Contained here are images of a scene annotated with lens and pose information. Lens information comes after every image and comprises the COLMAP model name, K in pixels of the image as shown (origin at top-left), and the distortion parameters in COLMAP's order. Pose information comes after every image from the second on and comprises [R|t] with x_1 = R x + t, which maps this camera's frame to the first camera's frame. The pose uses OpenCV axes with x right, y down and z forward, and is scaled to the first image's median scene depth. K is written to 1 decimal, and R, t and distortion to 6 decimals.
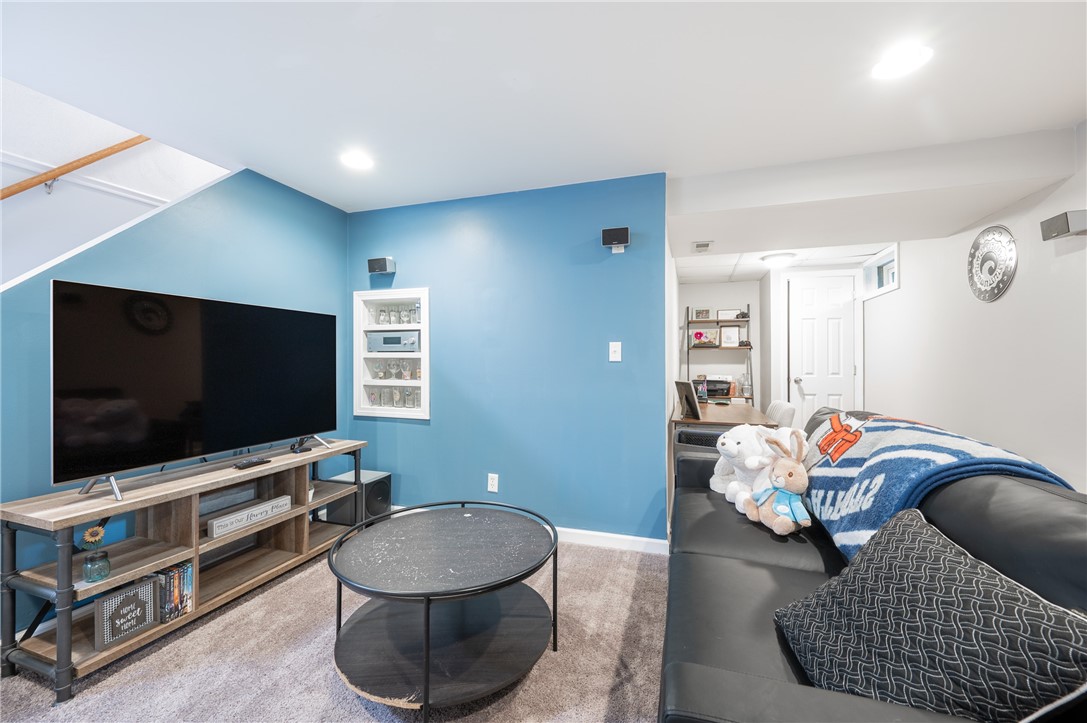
lens RADIAL K [[426.0, 0, 543.5], [0, 426.0, 360.8], [0, 0, 1]] dist [-0.002609, 0.000392]
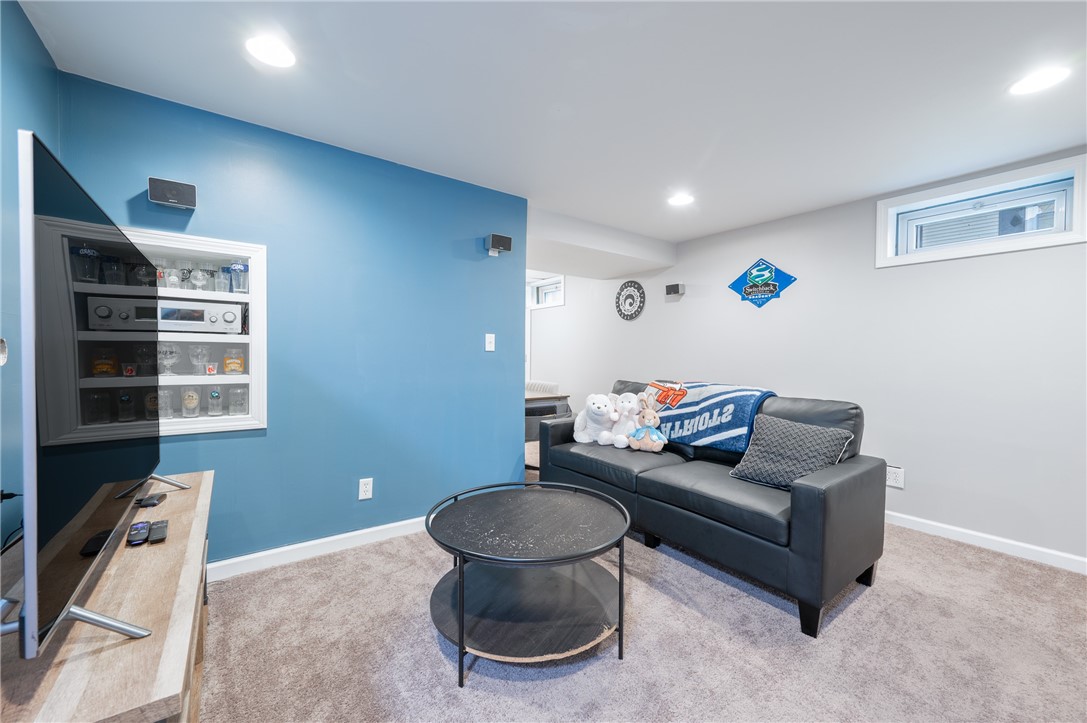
lens RADIAL K [[426.0, 0, 545.9], [0, 426.0, 365.5], [0, 0, 1]] dist [-0.002609, 0.000392]
pose [[0.574822, -0.018224, 0.818076, -0.673590], [-0.011955, 0.999458, 0.030665, 0.002924], [-0.818191, -0.027407, 0.574292, 0.221529]]
